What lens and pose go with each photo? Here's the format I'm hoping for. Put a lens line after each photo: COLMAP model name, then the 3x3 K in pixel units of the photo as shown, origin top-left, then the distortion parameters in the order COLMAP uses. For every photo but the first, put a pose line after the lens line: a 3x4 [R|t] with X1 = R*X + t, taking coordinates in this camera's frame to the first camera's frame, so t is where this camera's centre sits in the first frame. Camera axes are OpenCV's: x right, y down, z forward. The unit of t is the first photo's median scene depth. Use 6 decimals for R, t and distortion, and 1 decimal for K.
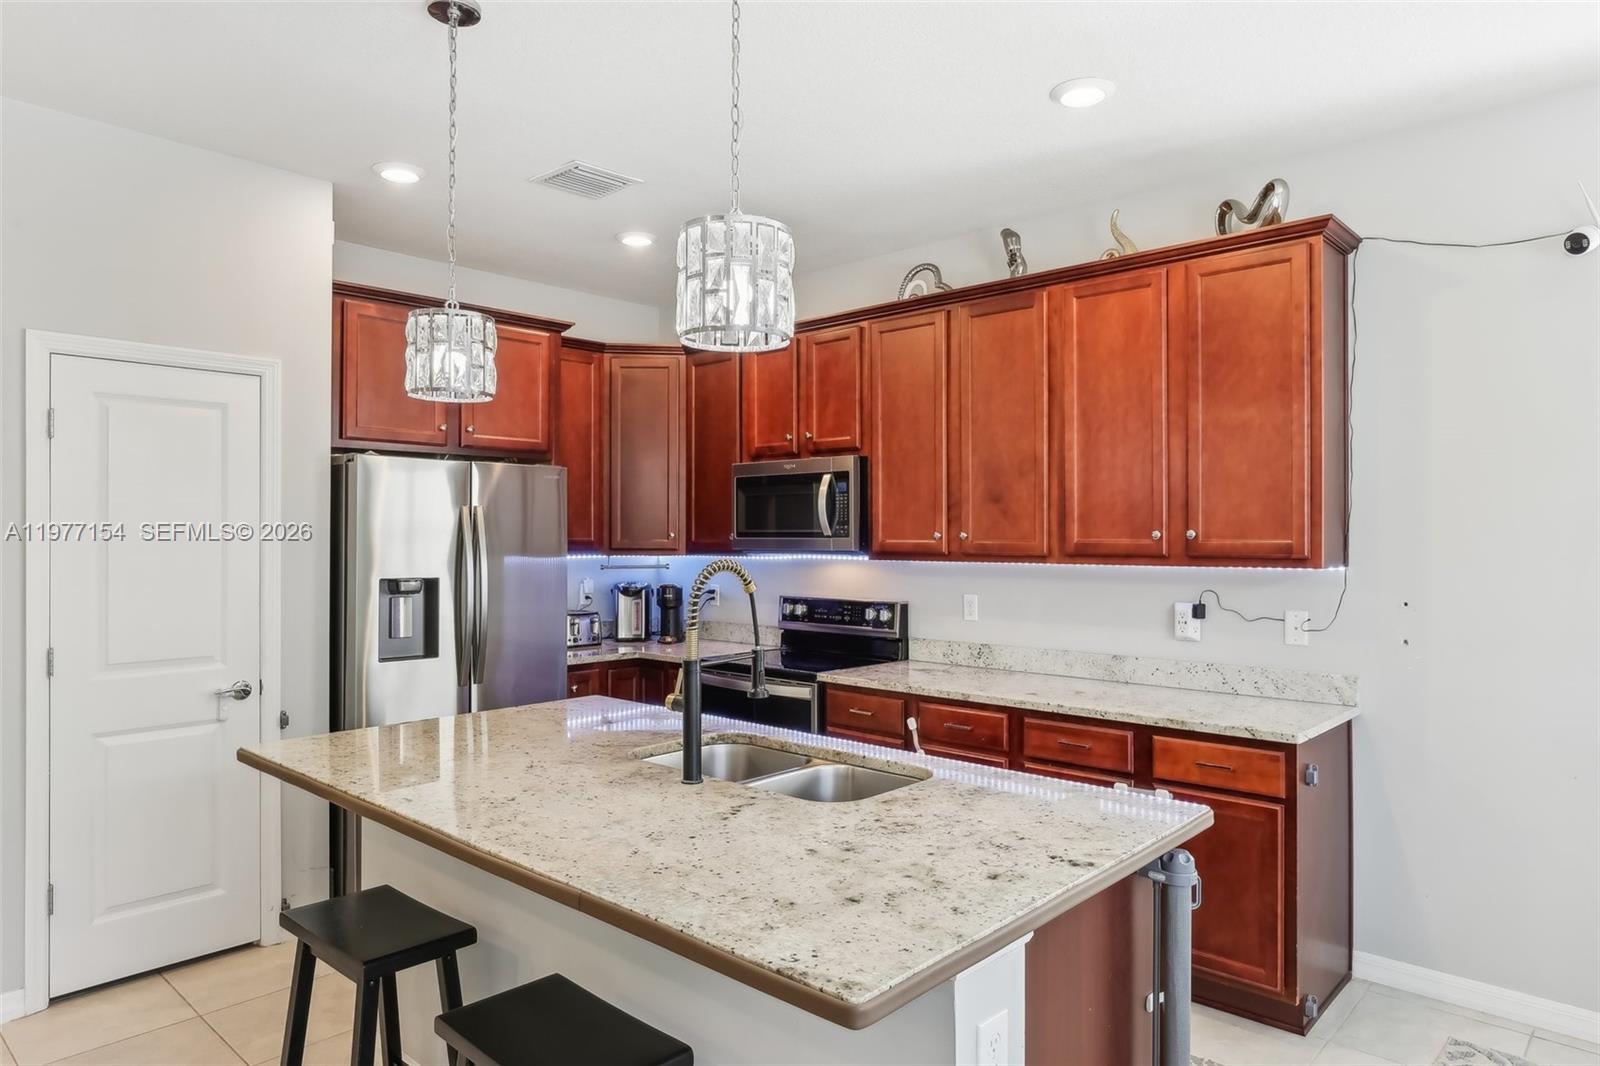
lens RADIAL K [[977.1, 0, 809.6], [0, 977.1, 535.7], [0, 0, 1]] dist [-0.020369, 0.000634]
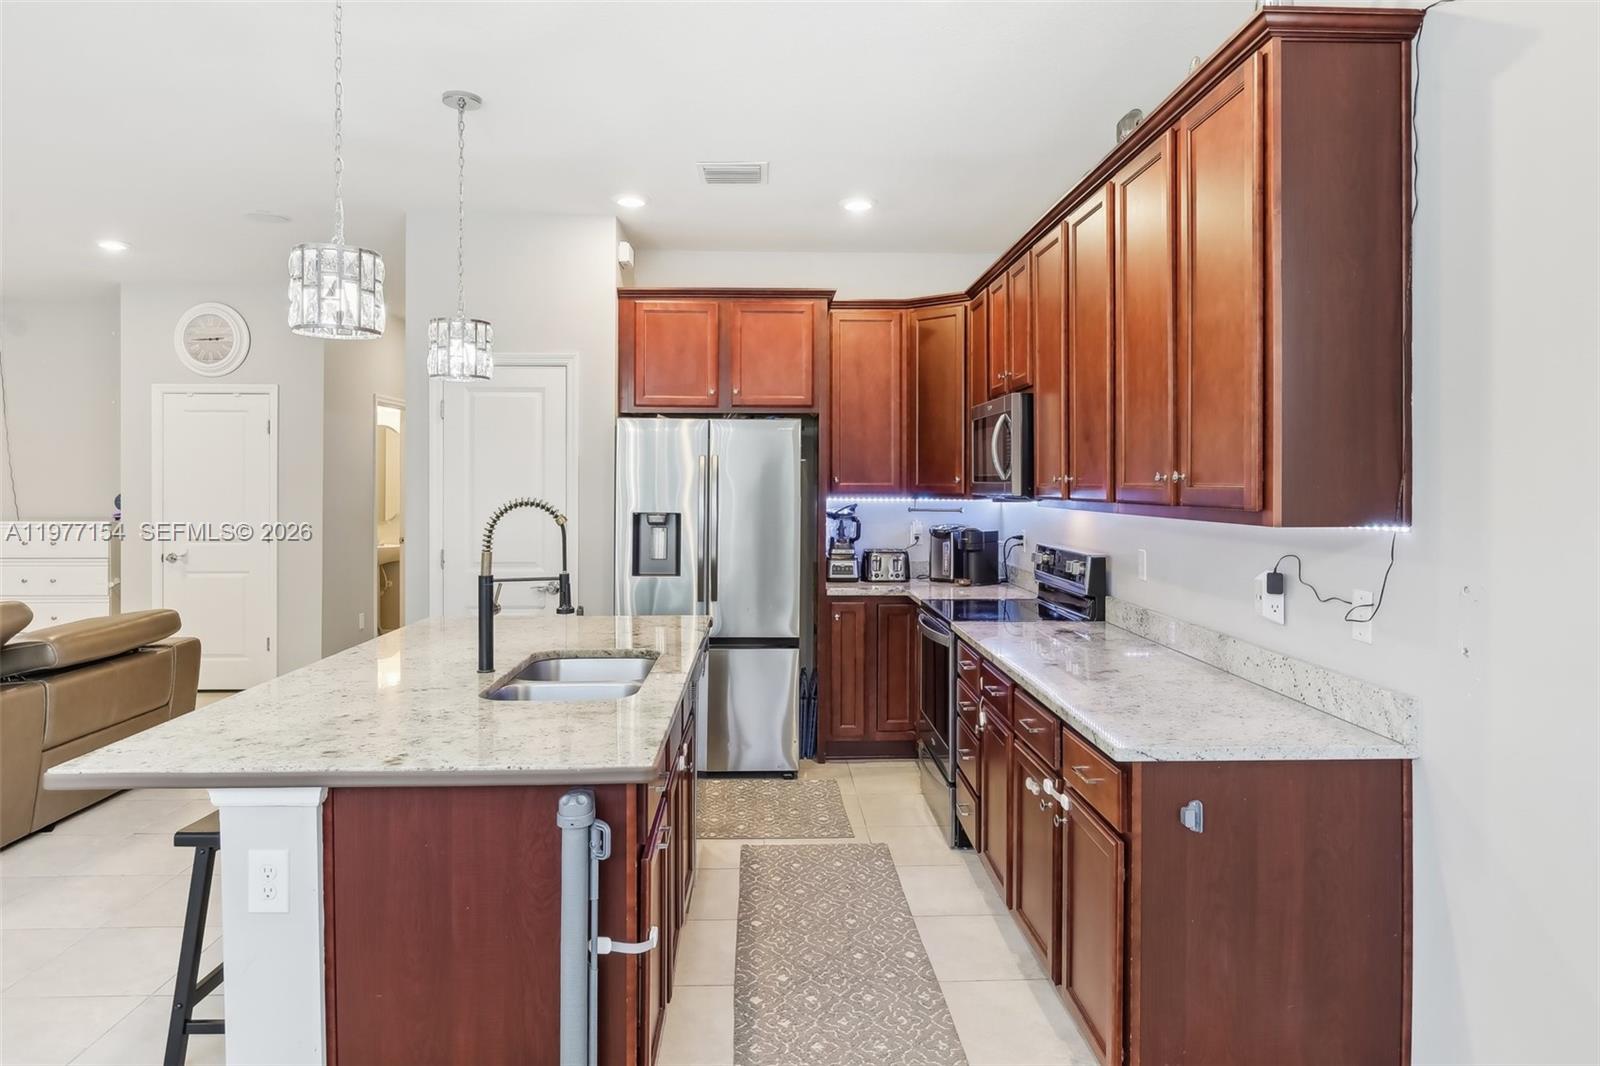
lens RADIAL K [[977.1, 0, 834.0], [0, 977.1, 484.2], [0, 0, 1]] dist [-0.020369, 0.000634]
pose [[0.715259, 0.002295, -0.698855, 0.625056], [-0.000693, 0.999996, 0.002575, 0.002143], [0.698859, -0.001358, 0.715258, 0.235621]]
